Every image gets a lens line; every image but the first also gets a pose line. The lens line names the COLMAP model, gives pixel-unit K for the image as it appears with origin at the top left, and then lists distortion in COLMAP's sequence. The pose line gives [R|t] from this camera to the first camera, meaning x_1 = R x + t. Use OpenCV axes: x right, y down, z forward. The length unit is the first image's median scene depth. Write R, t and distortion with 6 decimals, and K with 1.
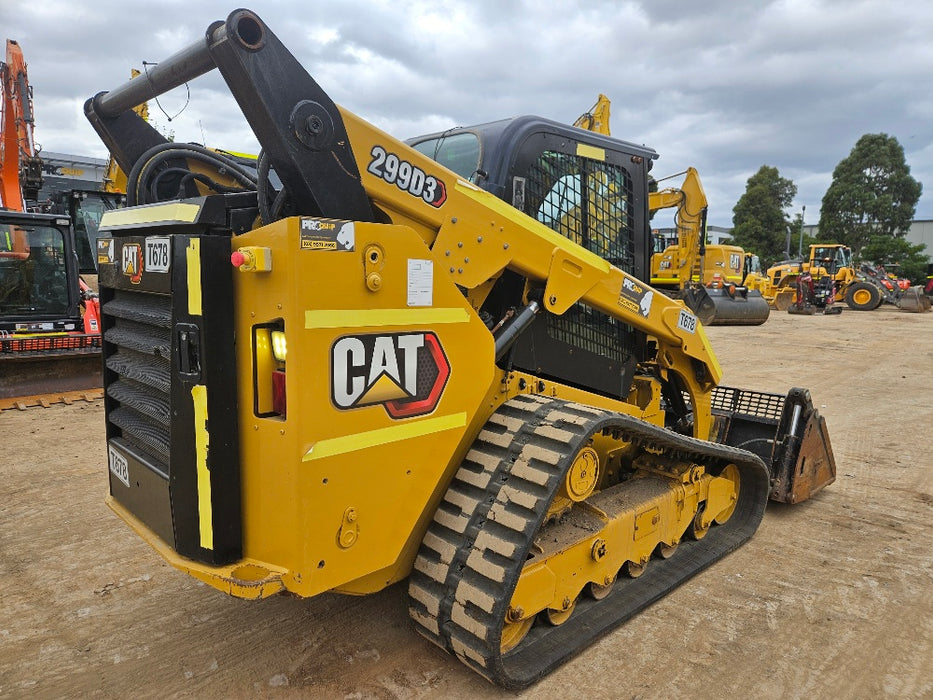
lens RADIAL K [[625.2, 0, 476.0], [0, 625.2, 353.7], [0, 0, 1]] dist [0.078050, -0.072729]
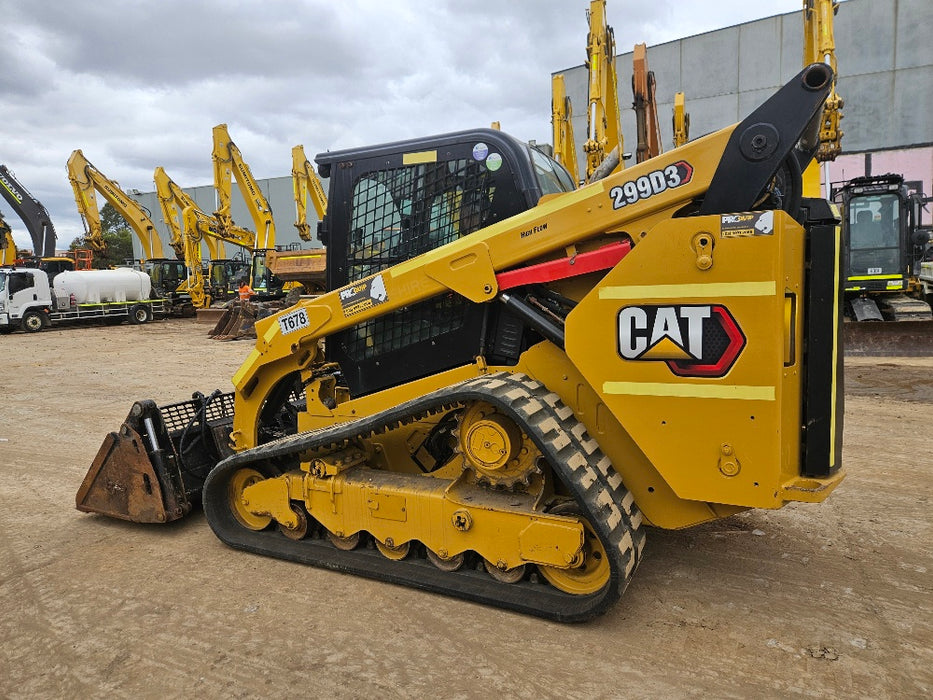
lens RADIAL K [[621.3, 0, 462.0], [0, 621.3, 342.5], [0, 0, 1]] dist [0.078516, -0.067368]
pose [[-0.309359, -0.089698, 0.946706, -1.226016], [0.151039, 0.978269, 0.142044, -0.205795], [-0.938874, 0.186932, -0.289088, 1.674691]]
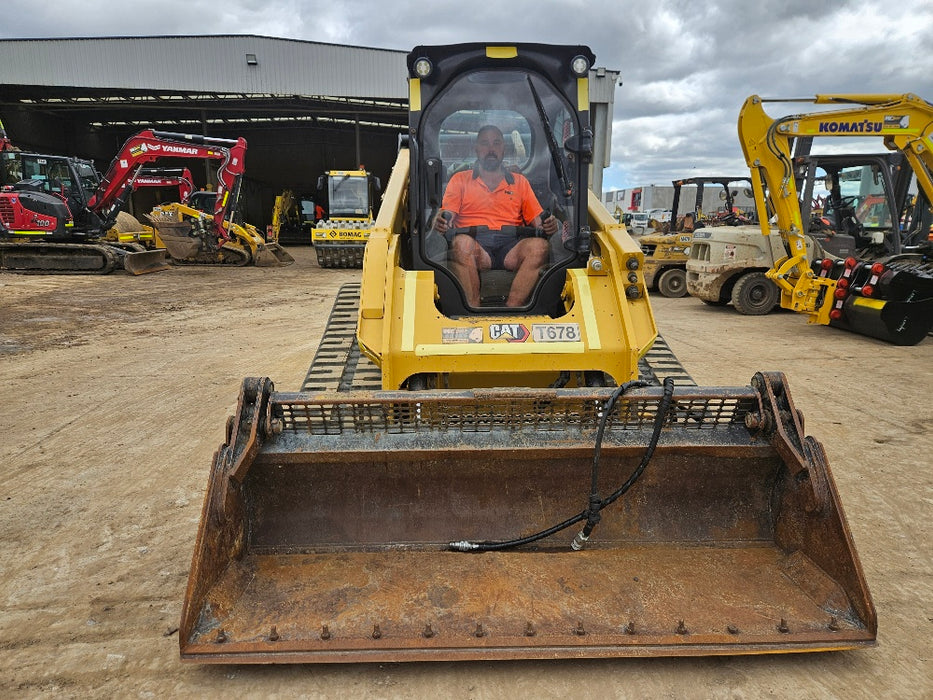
lens RADIAL K [[625.1, 0, 461.2], [0, 625.1, 344.1], [0, 0, 1]] dist [0.076071, -0.070055]
pose [[-0.687352, 0.119441, -0.716436, 1.156967], [-0.102309, 0.960630, 0.258308, -0.216636], [0.719083, 0.250846, -0.648071, 2.193850]]
